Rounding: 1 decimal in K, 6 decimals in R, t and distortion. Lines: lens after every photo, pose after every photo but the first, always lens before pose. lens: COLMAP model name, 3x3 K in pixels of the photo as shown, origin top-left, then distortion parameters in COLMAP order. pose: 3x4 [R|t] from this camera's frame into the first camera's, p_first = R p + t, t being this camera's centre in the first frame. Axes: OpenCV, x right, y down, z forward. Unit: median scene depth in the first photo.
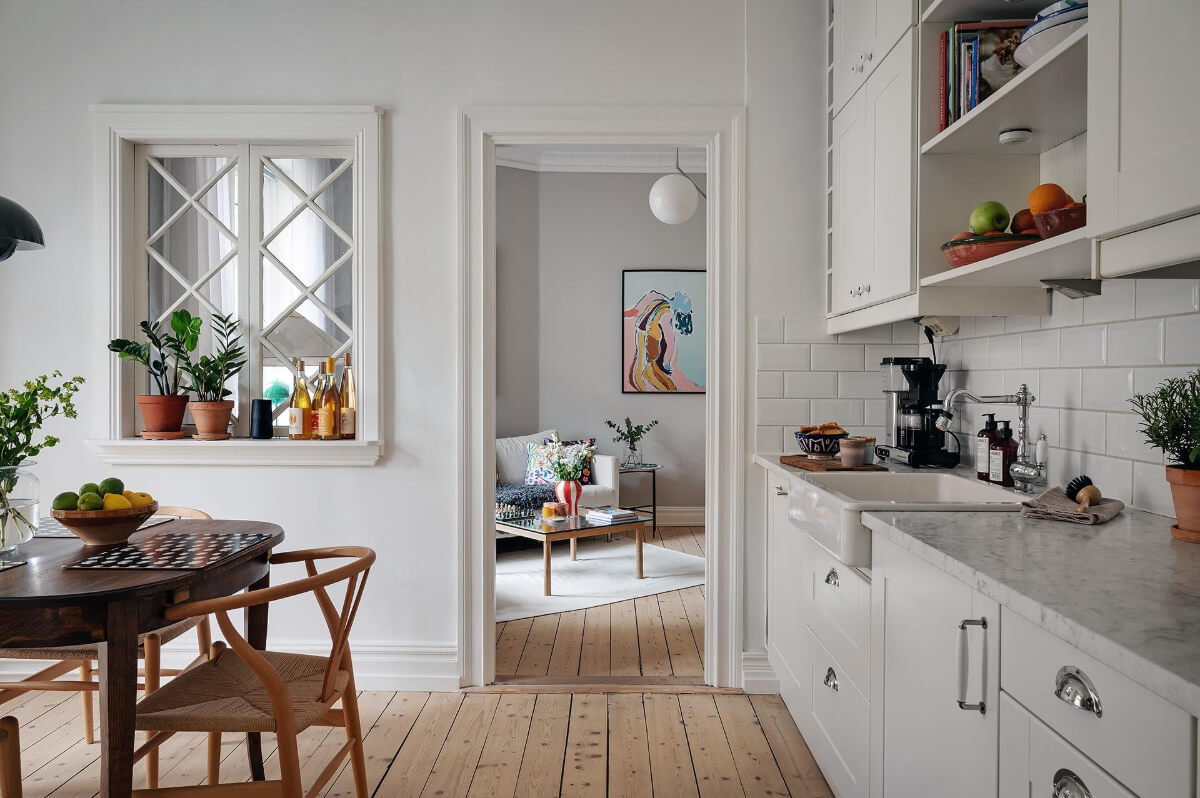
lens RADIAL K [[941.2, 0, 601.4], [0, 941.2, 391.7], [0, 0, 1]] dist [-0.003646, -0.005214]
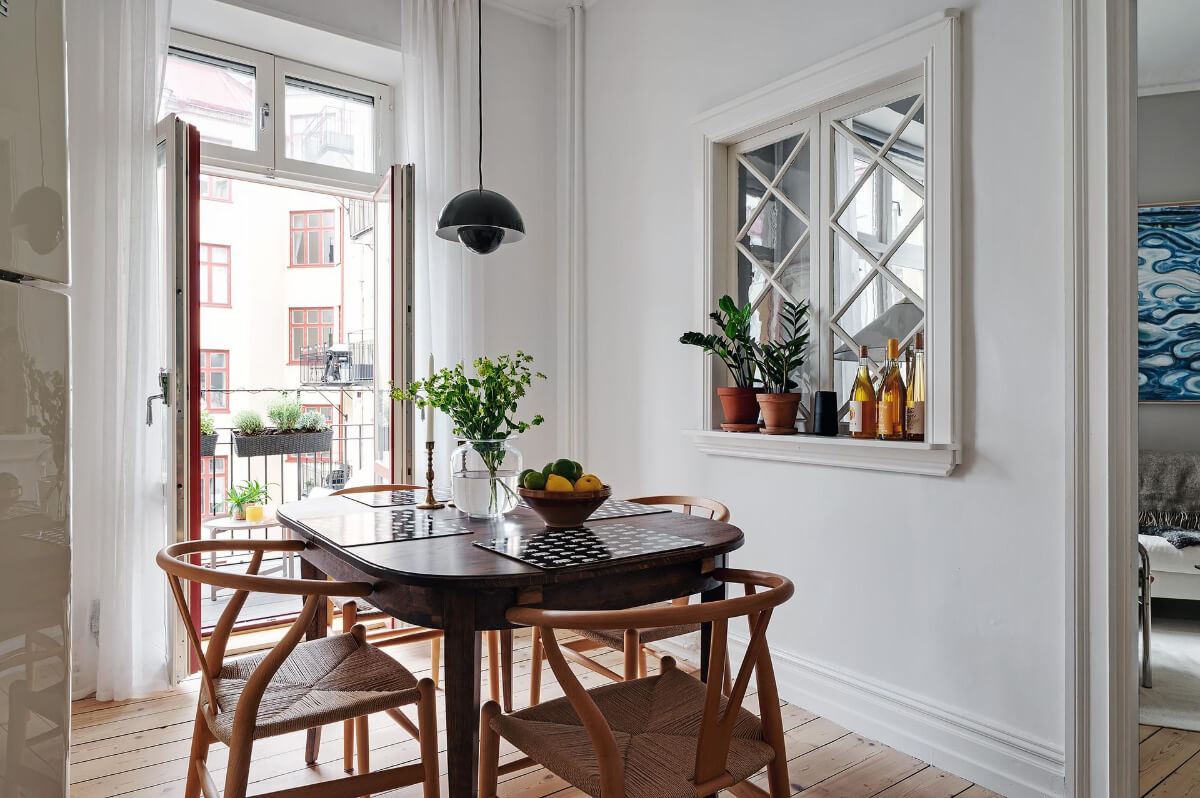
lens RADIAL K [[735.2, 0, 592.1], [0, 735.2, 401.9], [0, 0, 1]] dist [-0.004110, -0.001657]
pose [[0.579257, 0.003509, -0.815137, 0.086406], [-0.019630, 0.999761, -0.009646, 0.031124], [0.814908, 0.021589, 0.579188, 0.442952]]
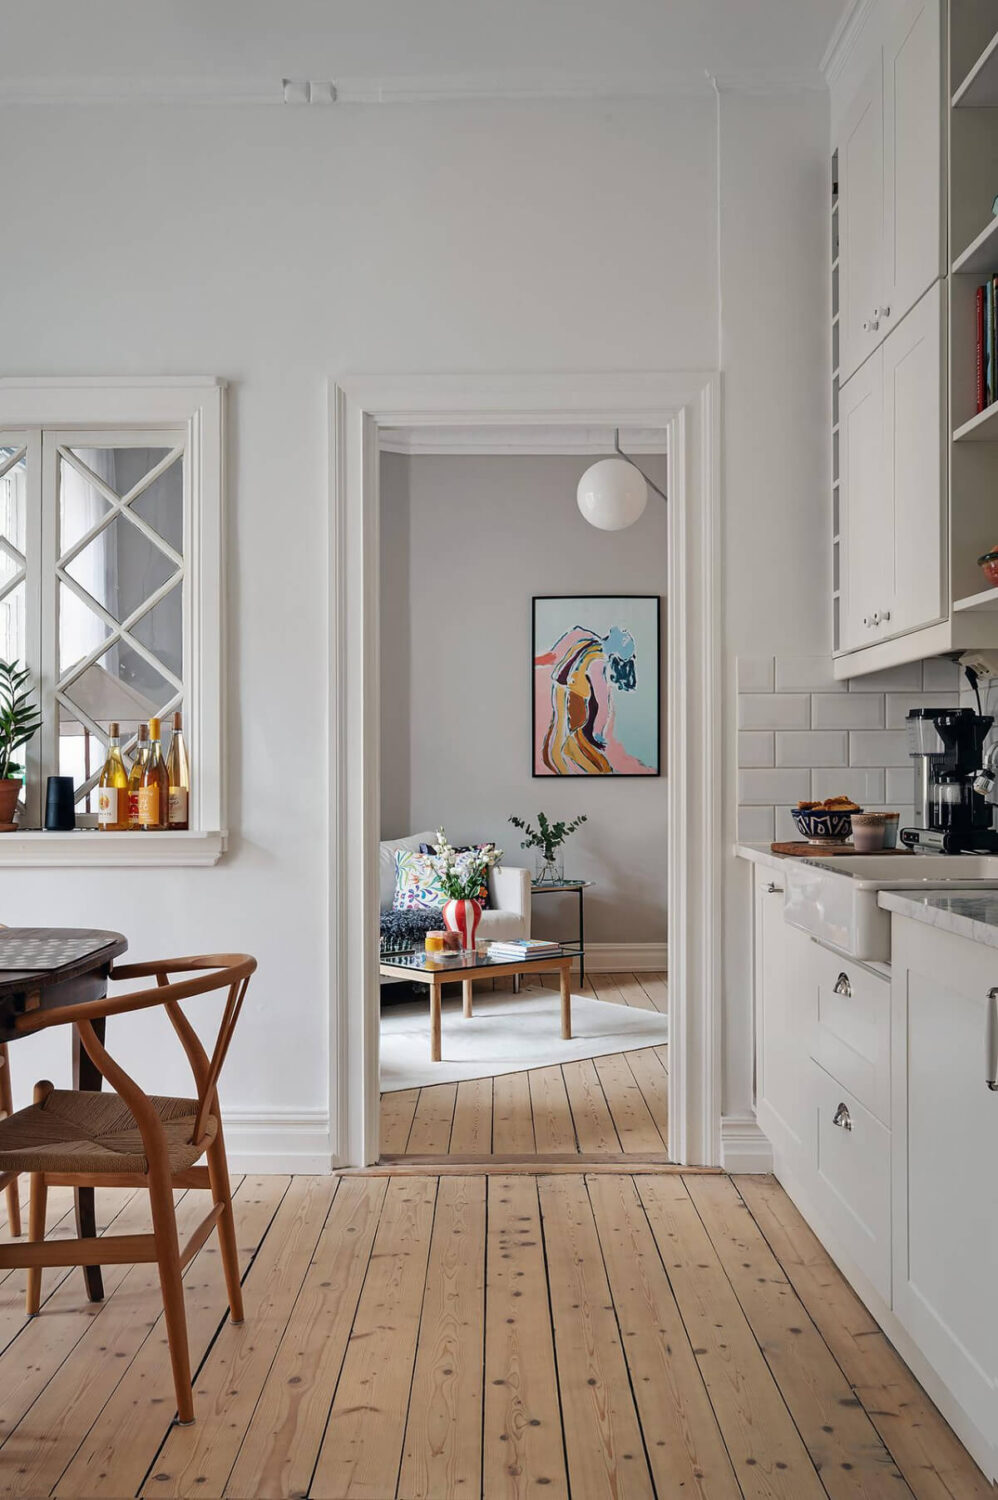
lens RADIAL K [[1458.9, 0, 451.3], [0, 1458.9, 779.7], [0, 0, 1]] dist [0.002842, 0.000000]
pose [[0.999732, -0.007482, -0.021892, -0.033530], [0.007377, 0.999961, -0.004877, 0.019895], [0.021928, 0.004714, 0.999748, -0.142778]]
